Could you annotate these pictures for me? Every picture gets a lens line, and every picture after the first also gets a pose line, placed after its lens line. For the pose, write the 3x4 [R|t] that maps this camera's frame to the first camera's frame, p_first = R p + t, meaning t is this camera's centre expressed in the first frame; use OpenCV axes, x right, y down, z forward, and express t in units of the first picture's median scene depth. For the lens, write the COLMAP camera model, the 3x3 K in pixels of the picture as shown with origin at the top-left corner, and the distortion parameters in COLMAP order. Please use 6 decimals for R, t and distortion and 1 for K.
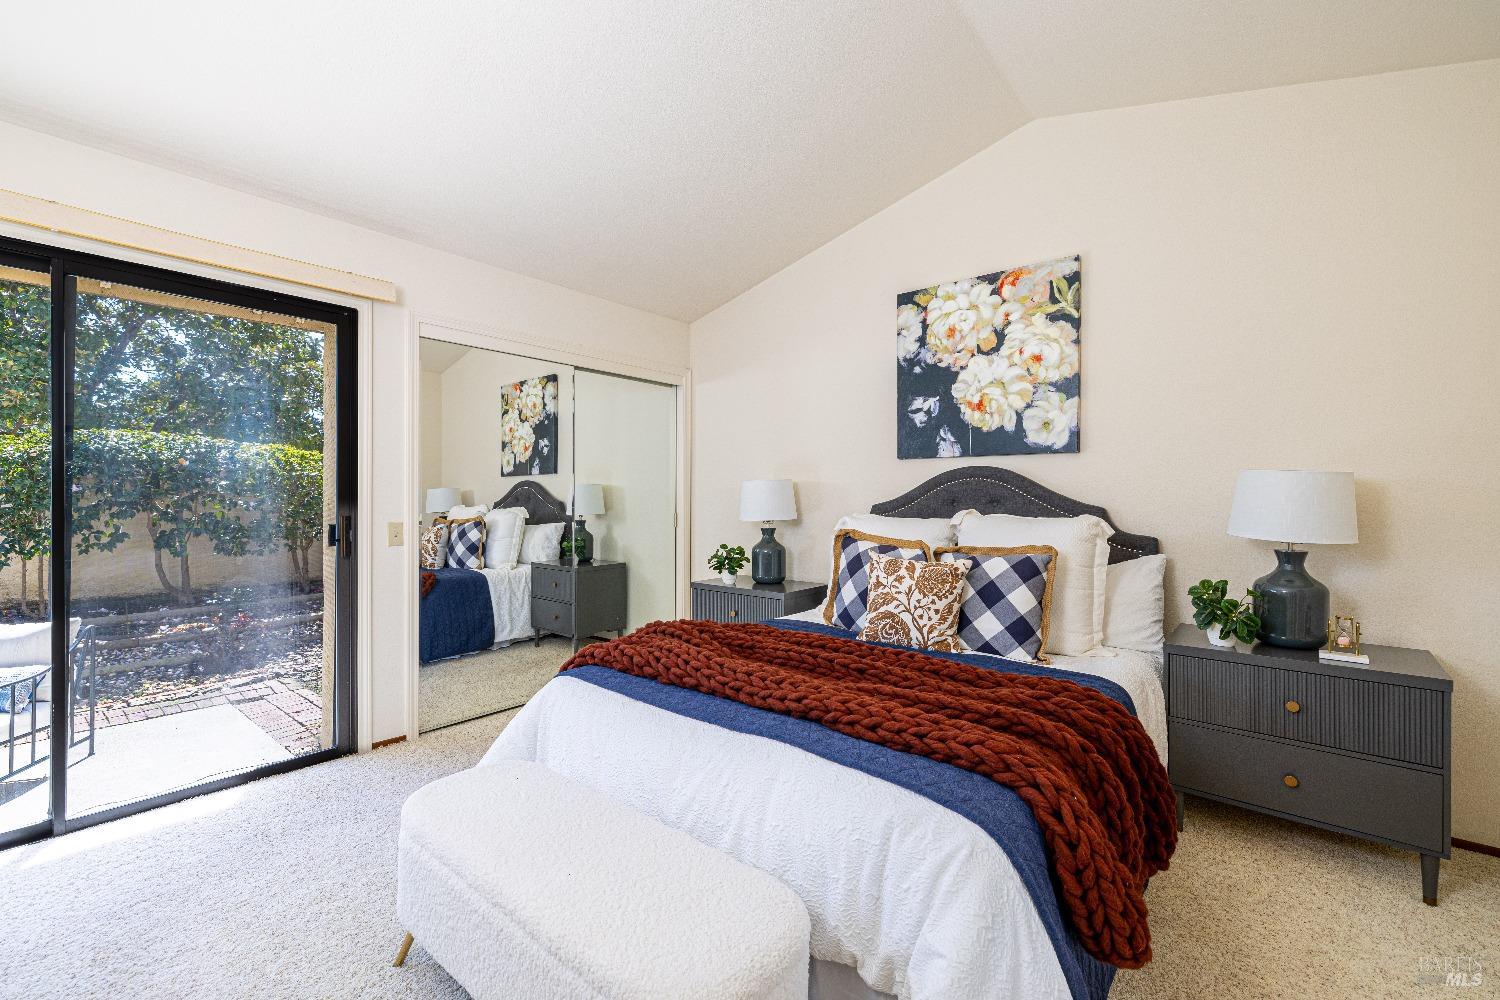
lens RADIAL K [[629.2, 0, 742.1], [0, 629.2, 494.4], [0, 0, 1]] dist [0.000841, 0.000243]
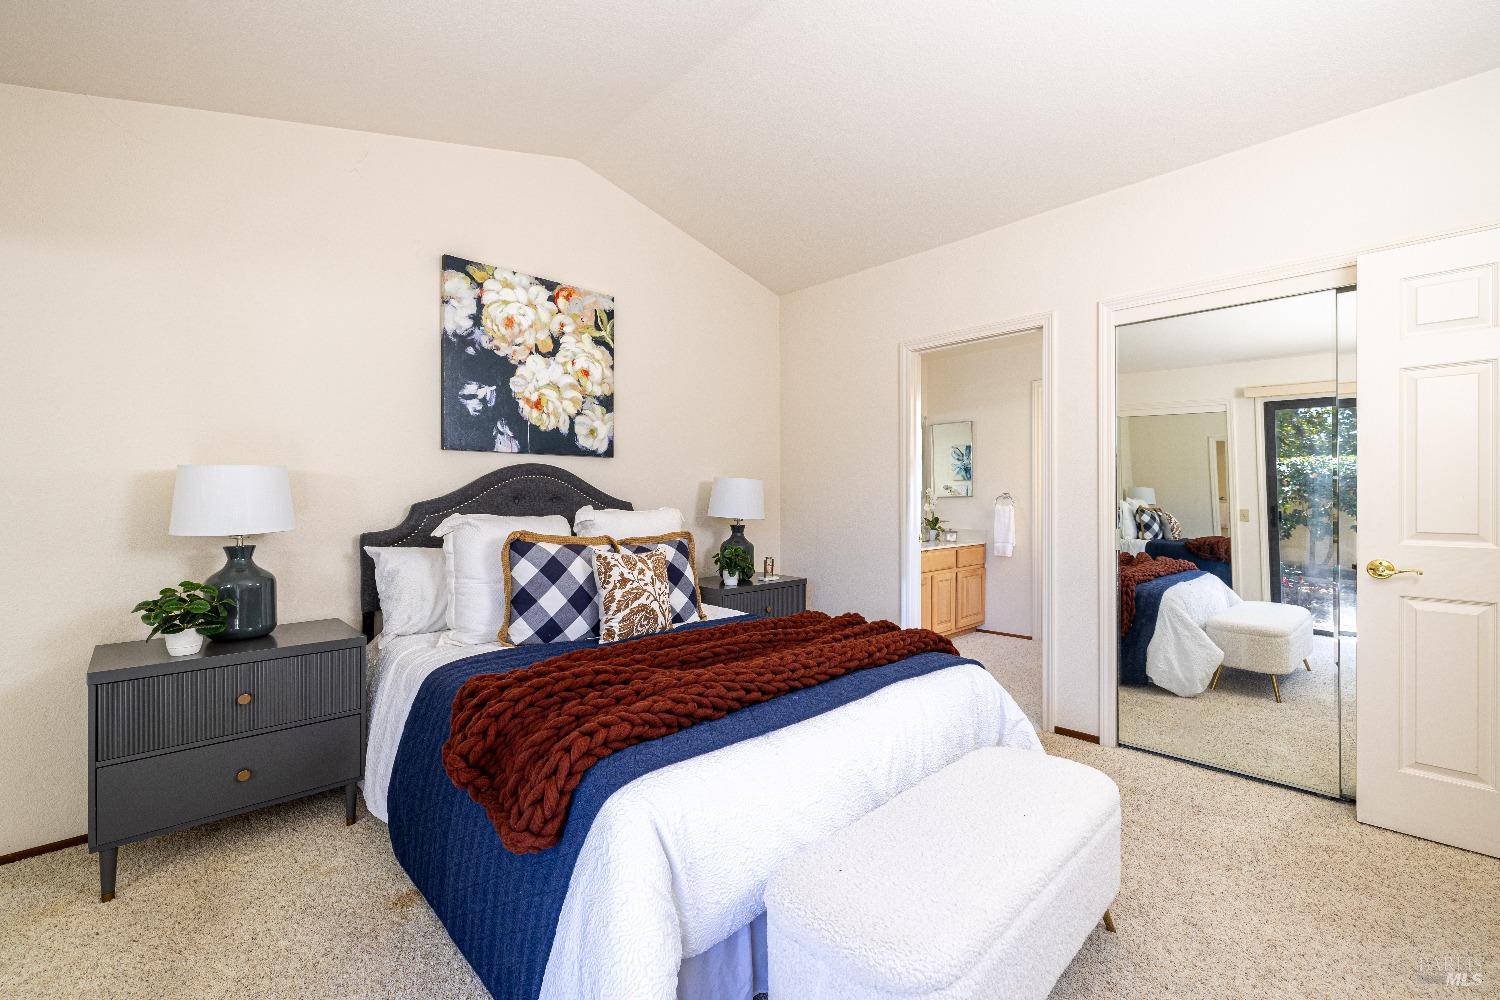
lens RADIAL K [[629.2, 0, 742.1], [0, 629.2, 494.4], [0, 0, 1]] dist [0.000841, 0.000243]
pose [[0.112508, -0.000726, 0.993651, -0.605430], [-0.004515, 0.999989, 0.001242, 0.002188], [-0.993641, -0.004626, 0.112504, 0.559748]]
